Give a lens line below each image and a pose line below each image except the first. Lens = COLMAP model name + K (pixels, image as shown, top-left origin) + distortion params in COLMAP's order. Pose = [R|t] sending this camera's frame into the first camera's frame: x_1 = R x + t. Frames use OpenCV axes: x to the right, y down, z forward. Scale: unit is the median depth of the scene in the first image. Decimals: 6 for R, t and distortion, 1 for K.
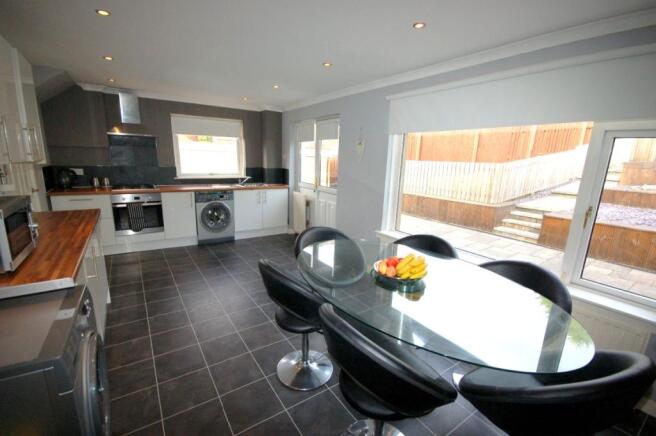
lens RADIAL K [[295.4, 0, 328.0], [0, 295.4, 218.0], [0, 0, 1]] dist [-0.000470, -0.000405]
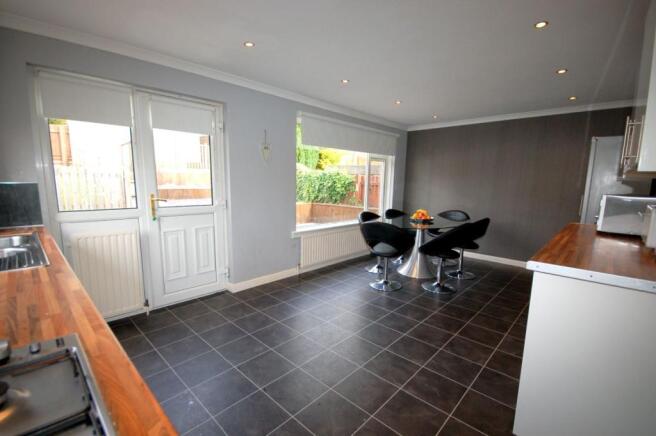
lens RADIAL K [[295.4, 0, 328.0], [0, 295.4, 218.0], [0, 0, 1]] dist [-0.000470, -0.000405]
pose [[-0.214140, -0.157193, 0.964072, -0.705884], [0.169825, 0.965944, 0.195220, -0.154858], [-0.961927, 0.205528, -0.180152, 0.846346]]
